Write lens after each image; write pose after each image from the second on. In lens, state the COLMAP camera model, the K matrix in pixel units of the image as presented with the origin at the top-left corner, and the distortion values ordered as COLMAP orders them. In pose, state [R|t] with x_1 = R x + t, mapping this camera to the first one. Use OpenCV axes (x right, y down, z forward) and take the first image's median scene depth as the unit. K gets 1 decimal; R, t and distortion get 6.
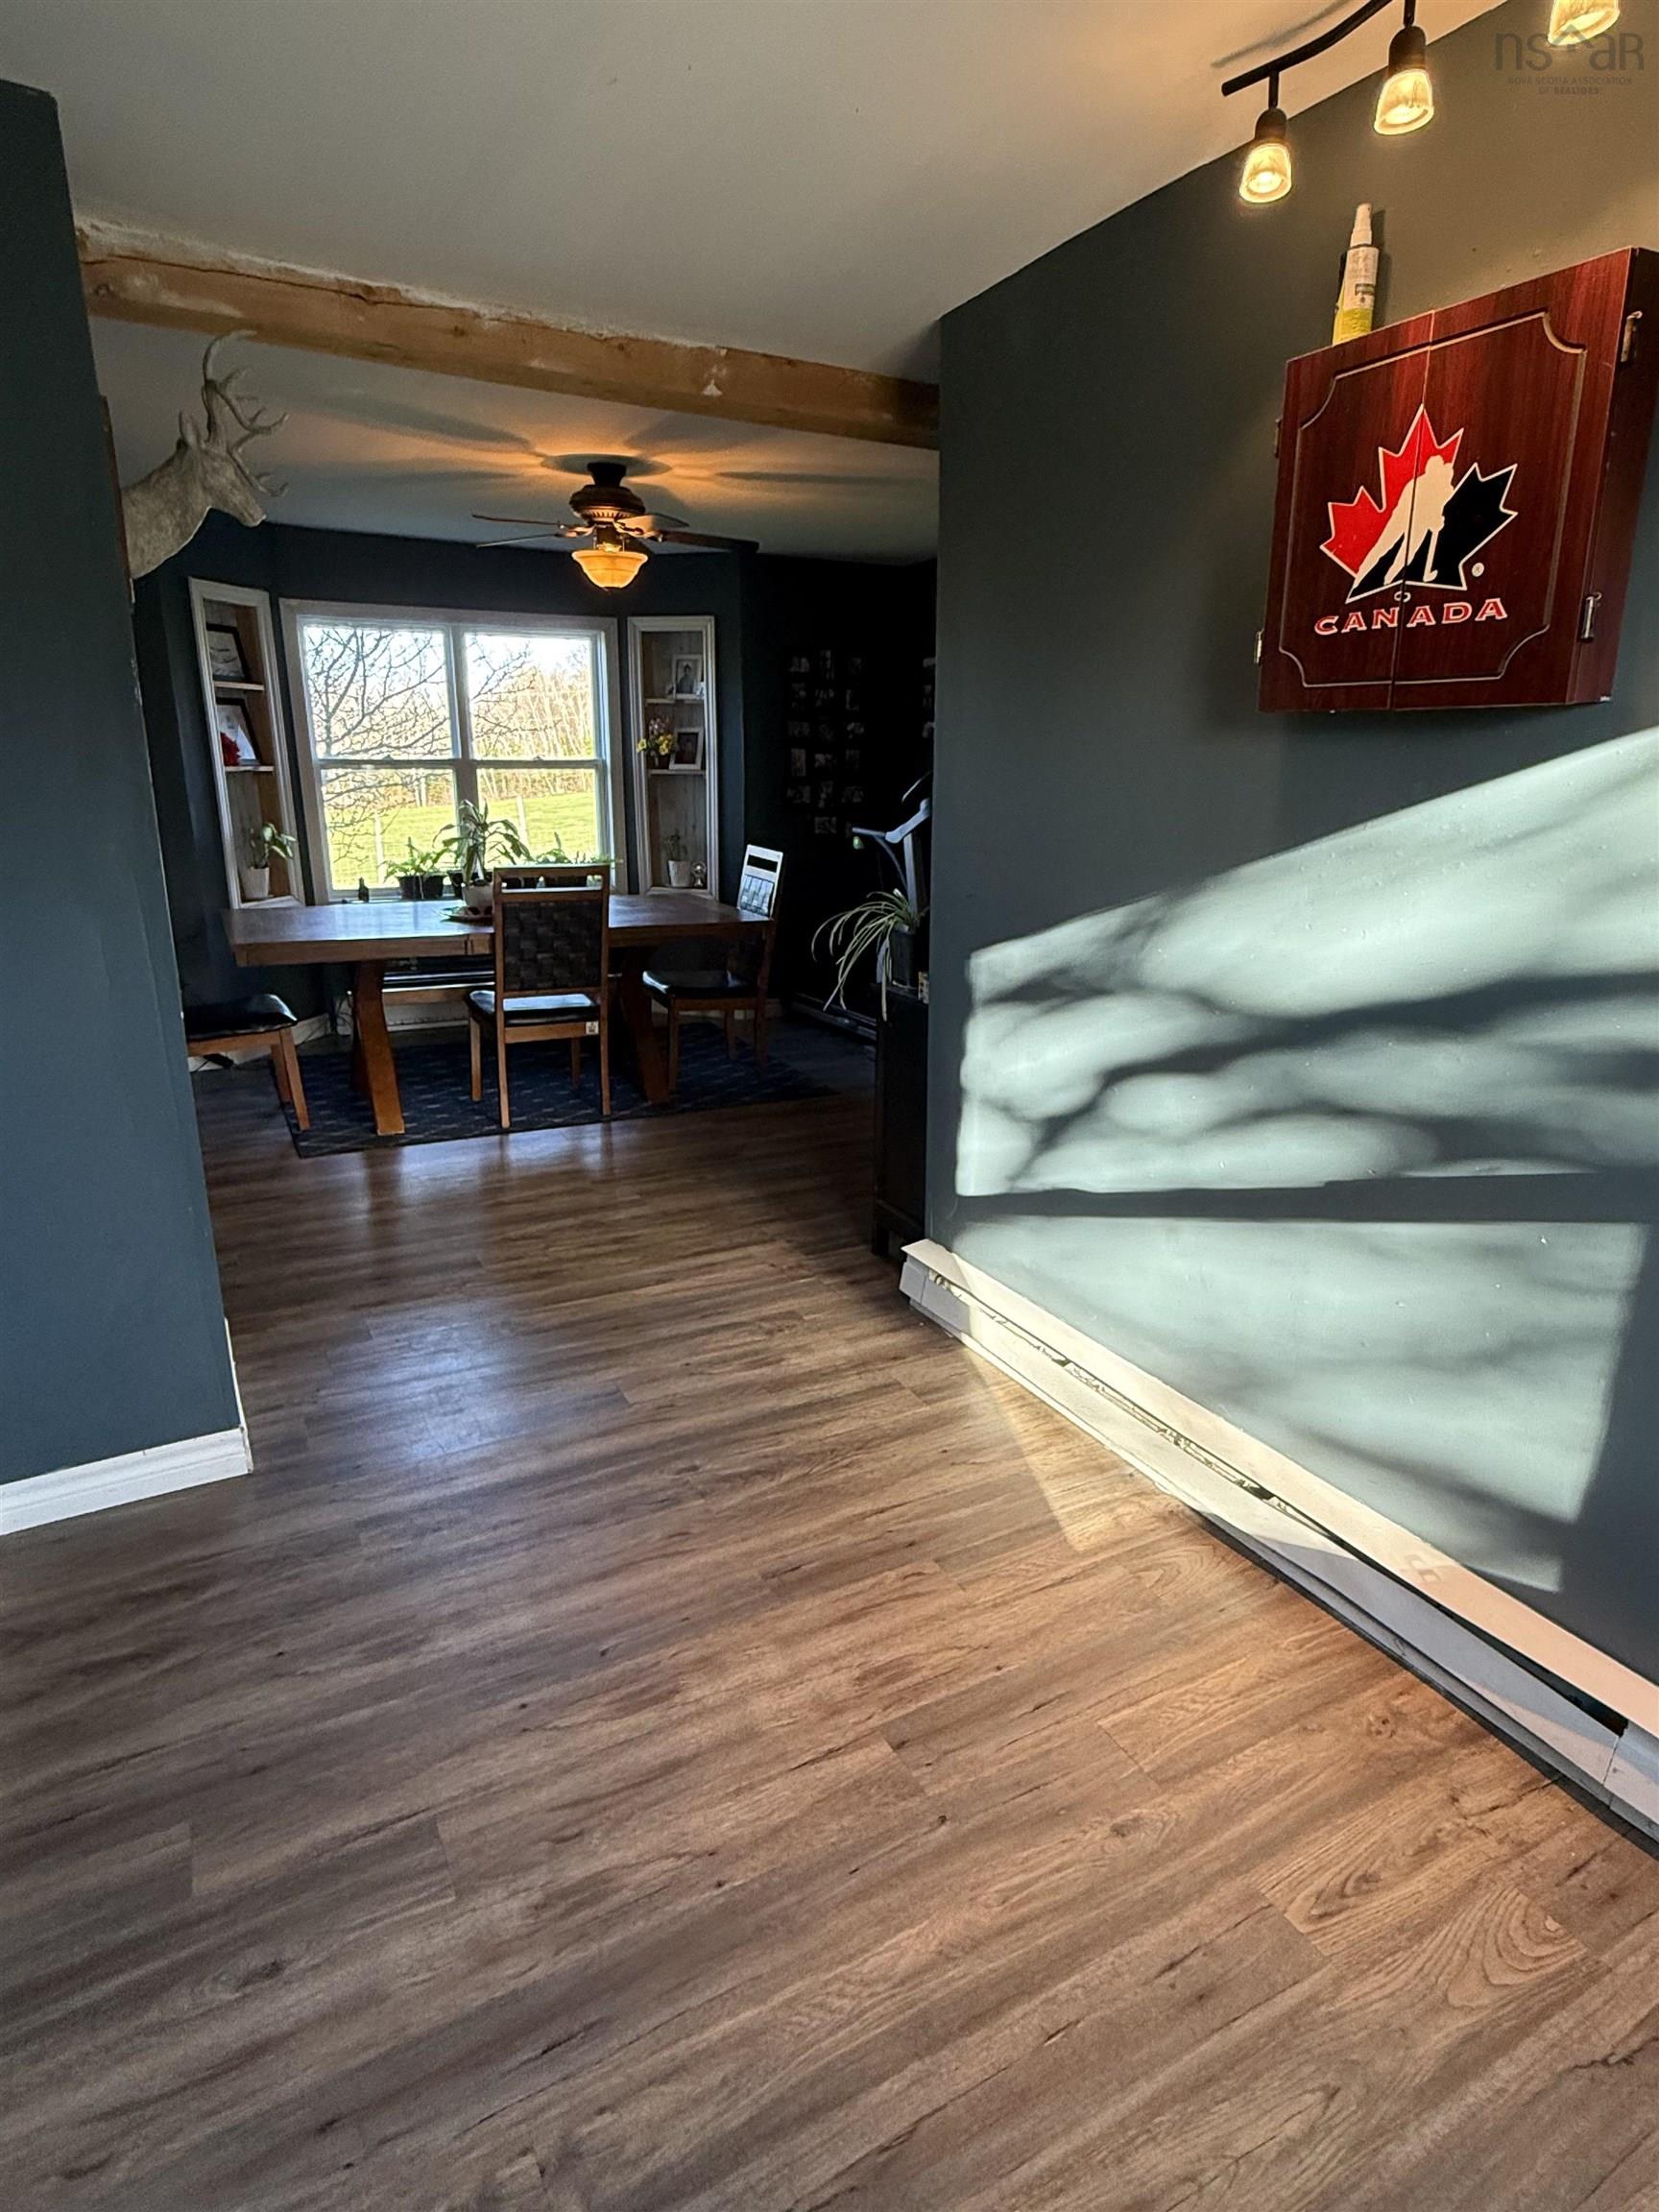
lens RADIAL K [[1217.6, 0, 840.0], [0, 1217.6, 1095.0], [0, 0, 1]] dist [-0.003036, 0.004140]
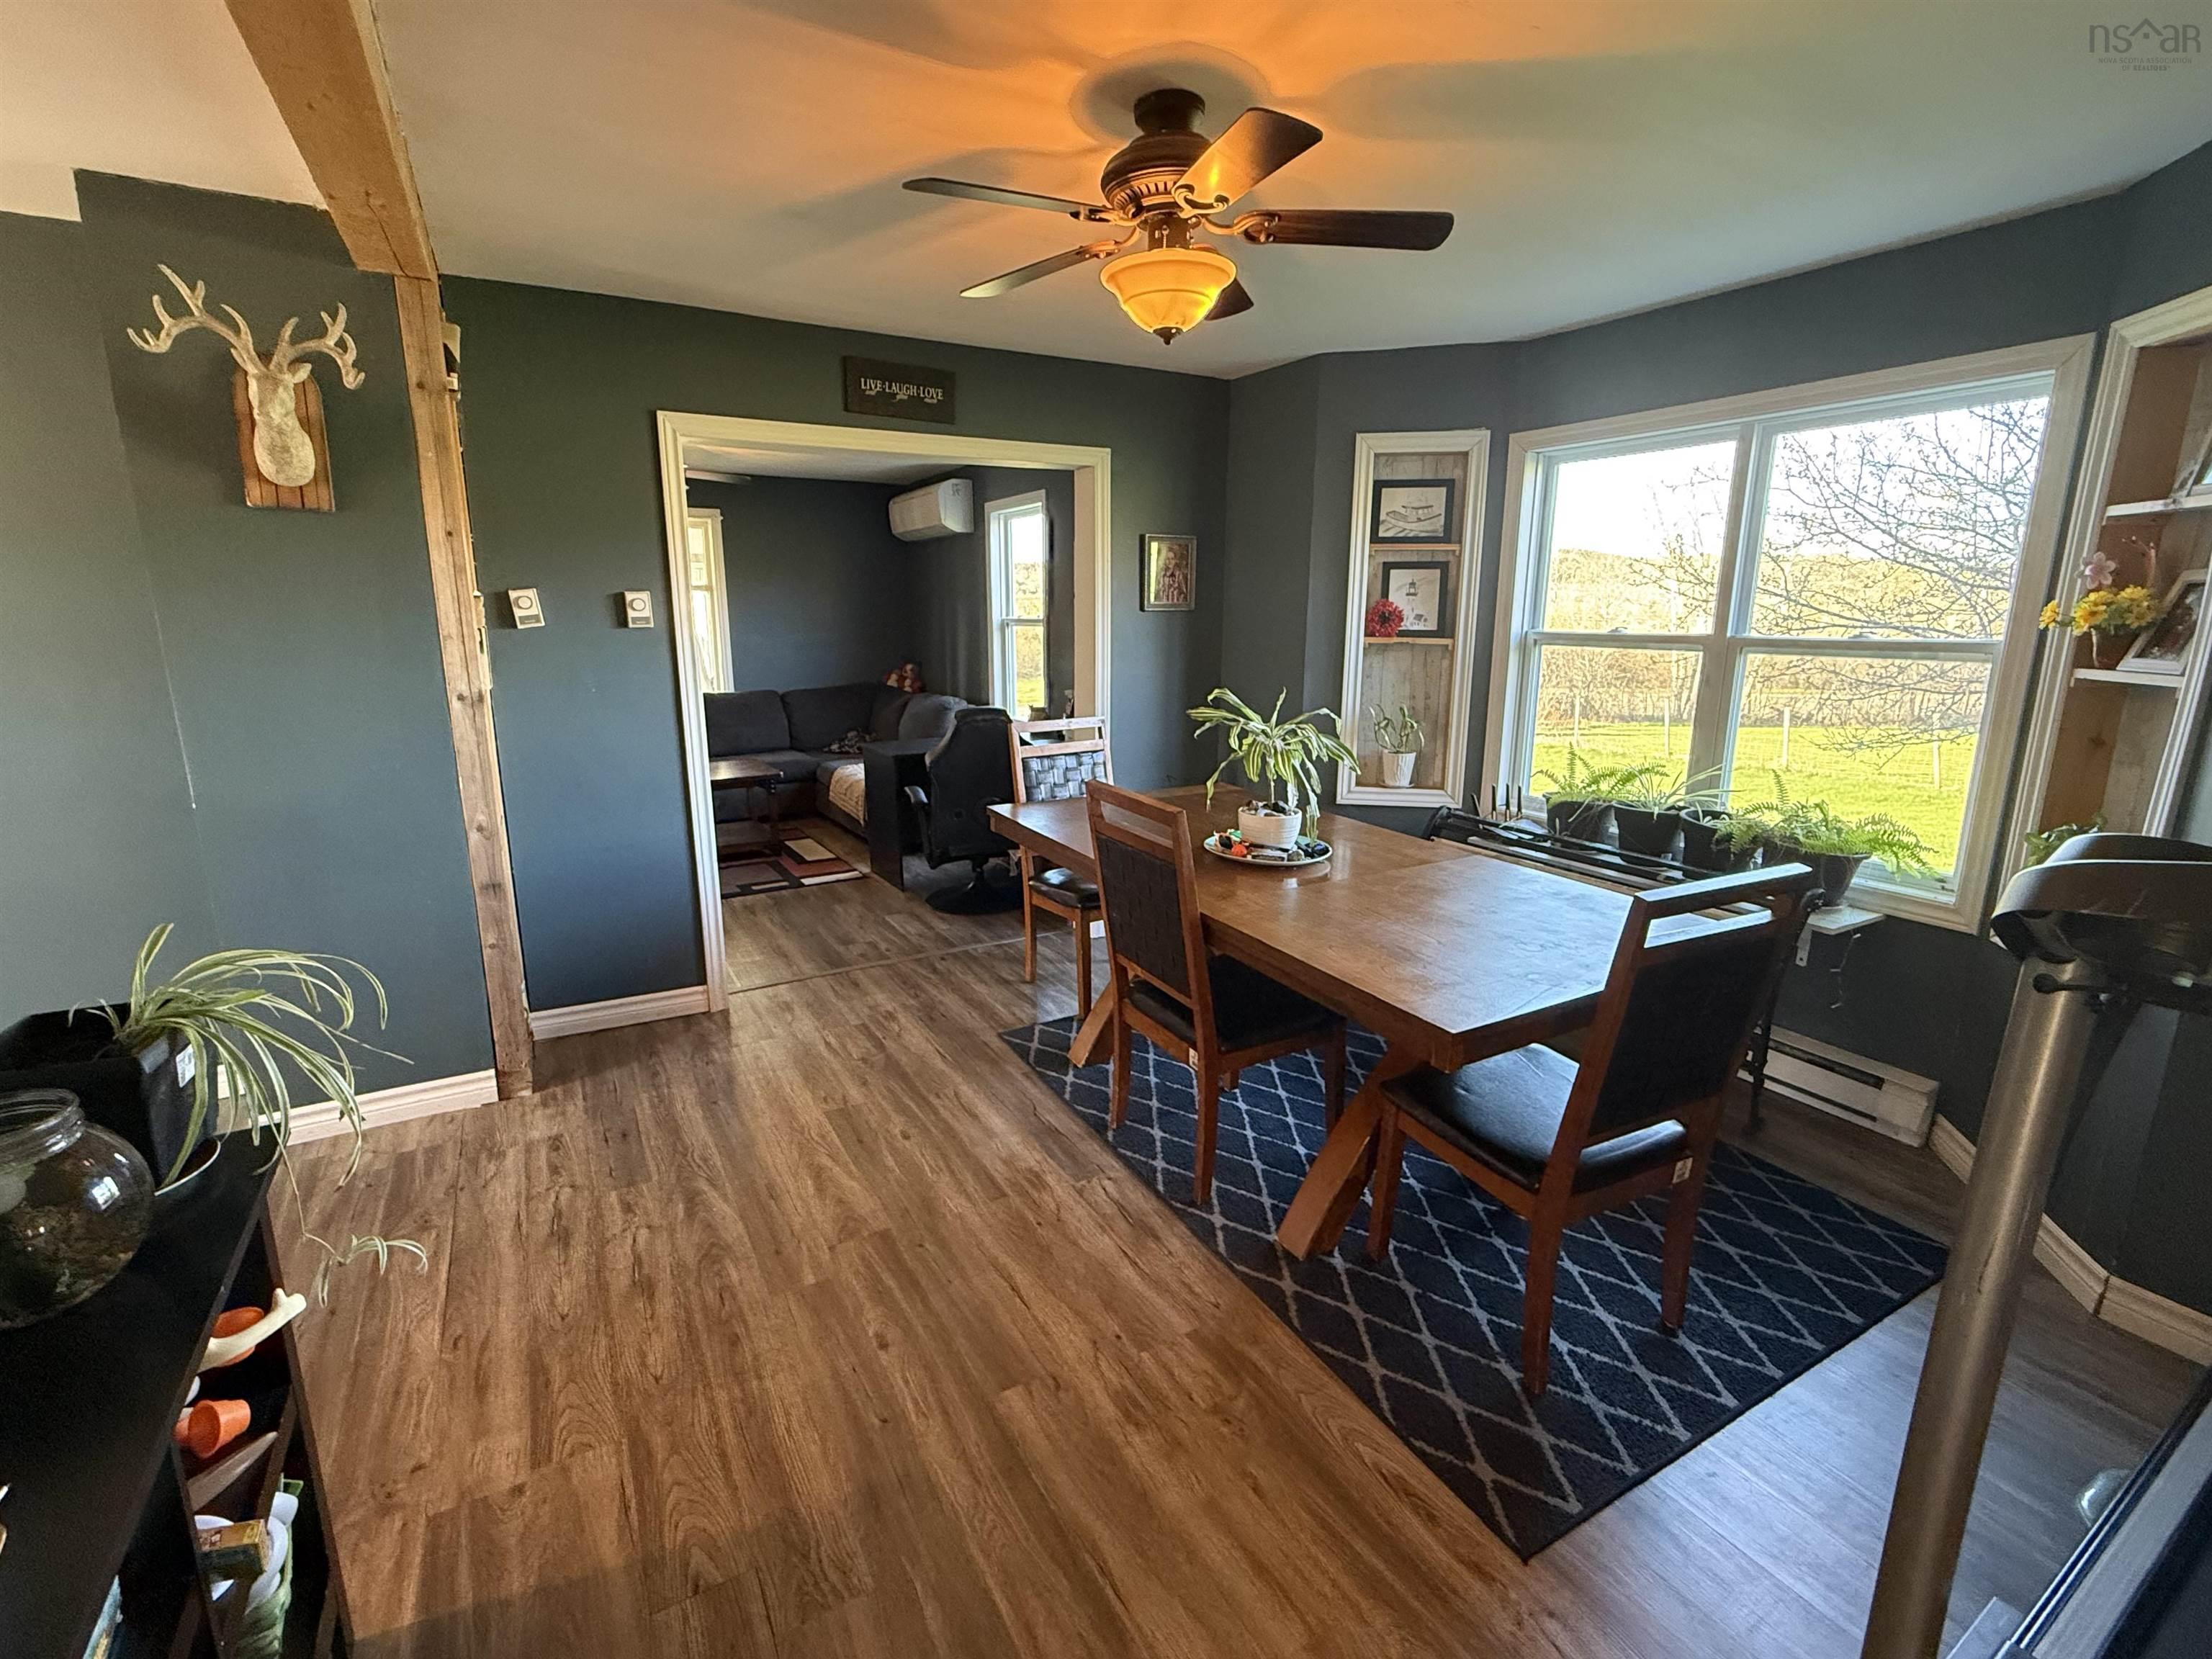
lens RADIAL K [[990.9, 0, 1096.8], [0, 990.9, 826.8], [0, 0, 1]] dist [-0.000883, 0.000267]
pose [[0.020733, 0.206905, -0.978141, 0.261886], [-0.279685, 0.940491, 0.193012, -0.249353], [0.959868, 0.269570, 0.077367, 0.879665]]
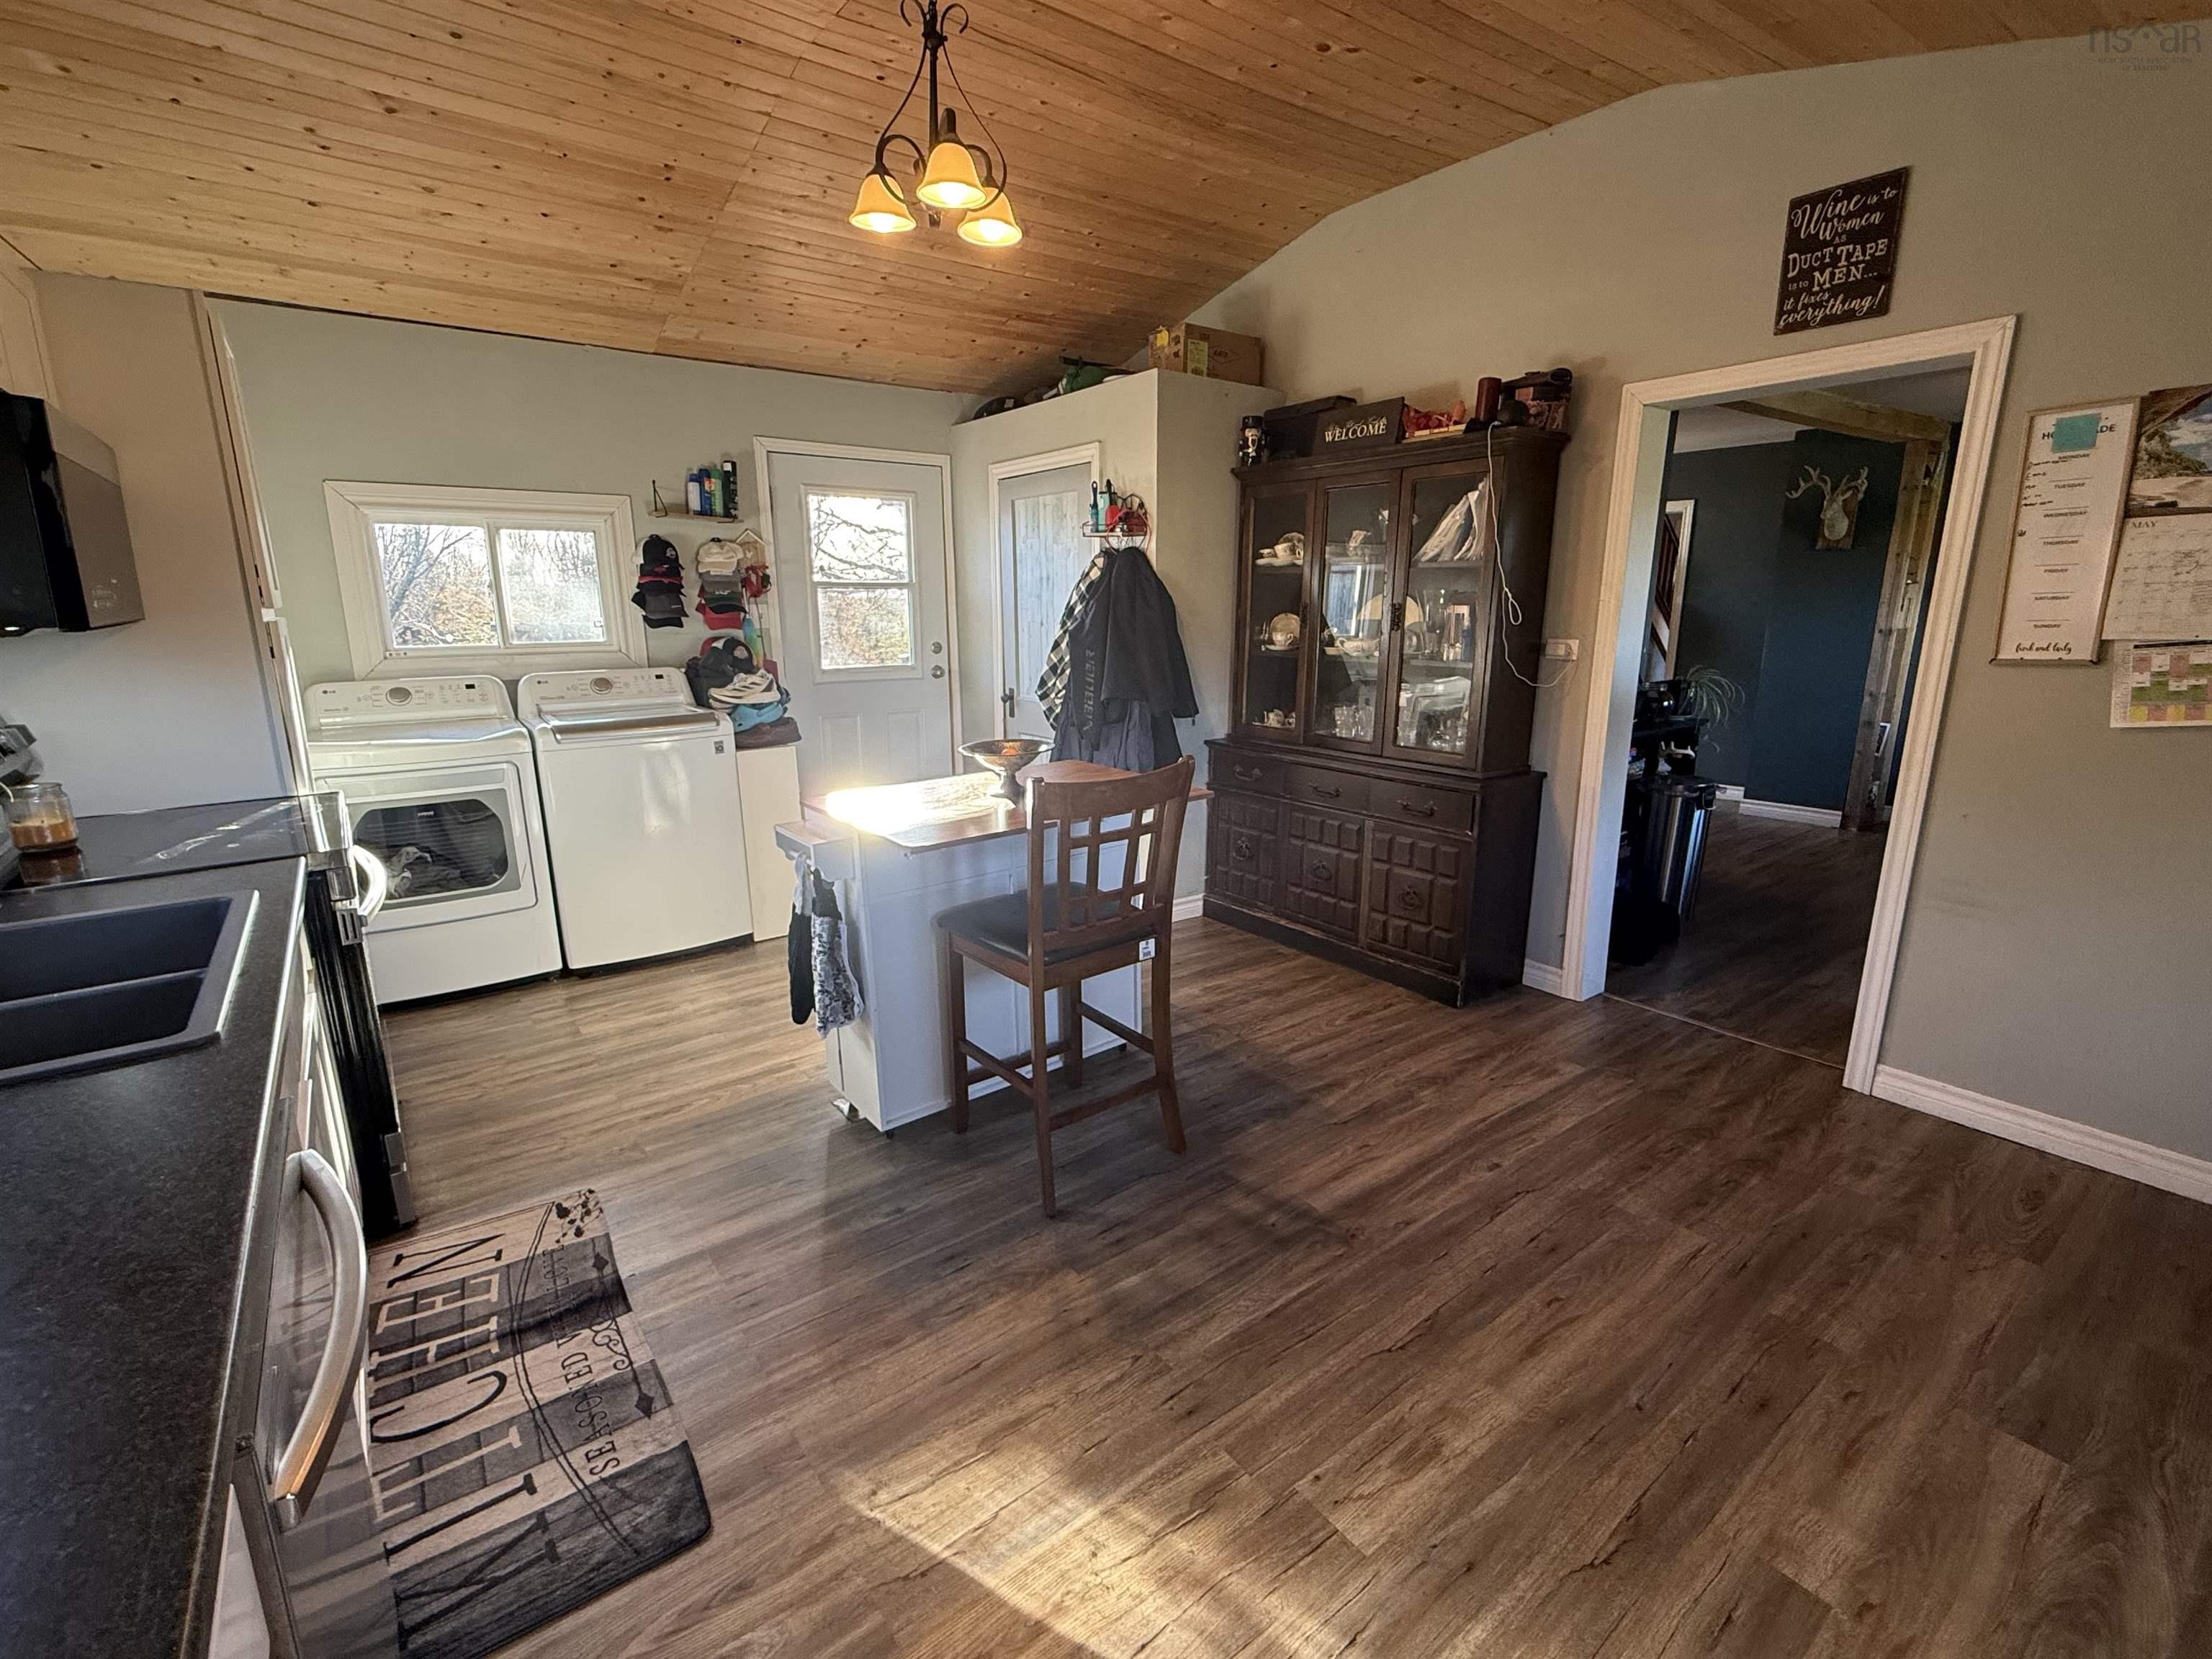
lens RADIAL K [[990.9, 0, 1100.9], [0, 990.9, 830.9], [0, 0, 1]] dist [-0.000883, 0.000267]
pose [[-0.990879, 0.031765, -0.130958, 0.796015], [-0.035710, 0.875182, 0.482475, -0.445050], [0.129938, 0.482751, -0.866065, 1.597471]]
